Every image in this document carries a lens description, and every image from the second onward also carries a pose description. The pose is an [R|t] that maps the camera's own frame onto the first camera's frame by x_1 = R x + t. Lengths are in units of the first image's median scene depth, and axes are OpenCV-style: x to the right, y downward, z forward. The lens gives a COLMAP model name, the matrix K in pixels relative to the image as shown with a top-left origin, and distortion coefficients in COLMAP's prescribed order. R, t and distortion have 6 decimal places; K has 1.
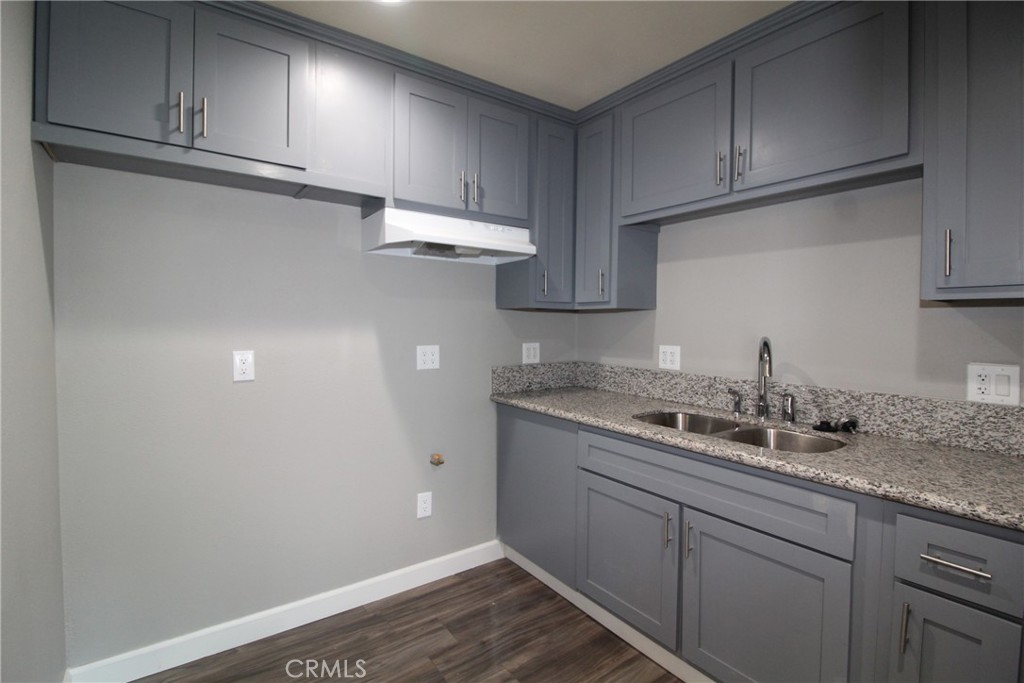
lens RADIAL K [[473.3, 0, 508.1], [0, 473.3, 337.7], [0, 0, 1]] dist [0.001646, -0.014820]
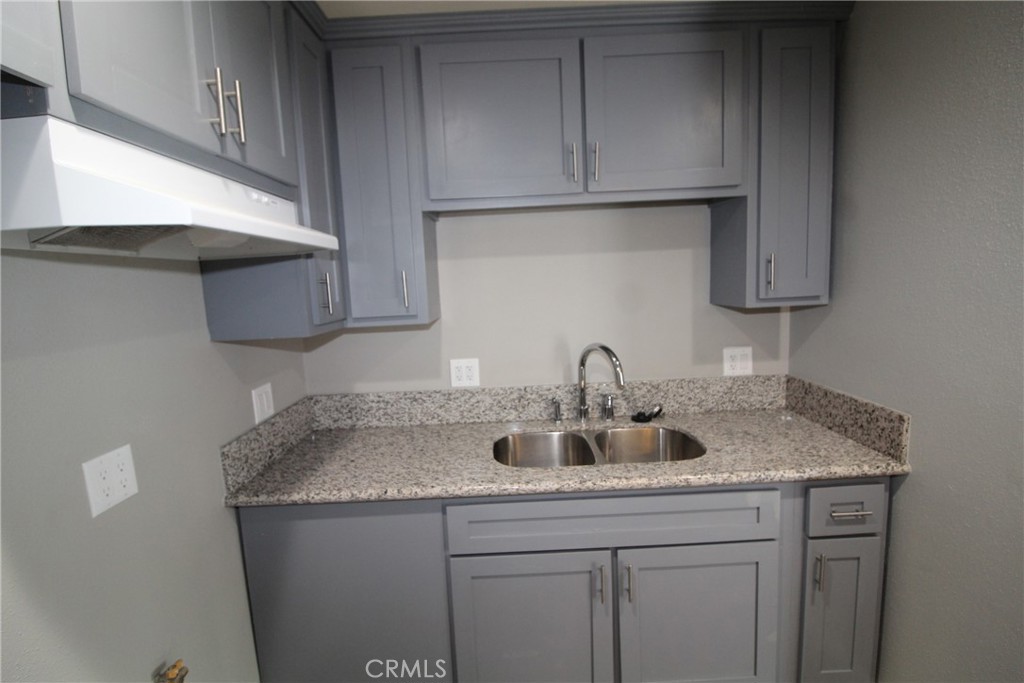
lens RADIAL K [[473.3, 0, 508.1], [0, 473.3, 337.7], [0, 0, 1]] dist [0.001646, -0.014820]
pose [[0.580762, -0.134419, 0.802899, -0.313485], [0.077380, 0.990923, 0.109926, -0.118083], [-0.810387, -0.001713, 0.585892, 0.487774]]
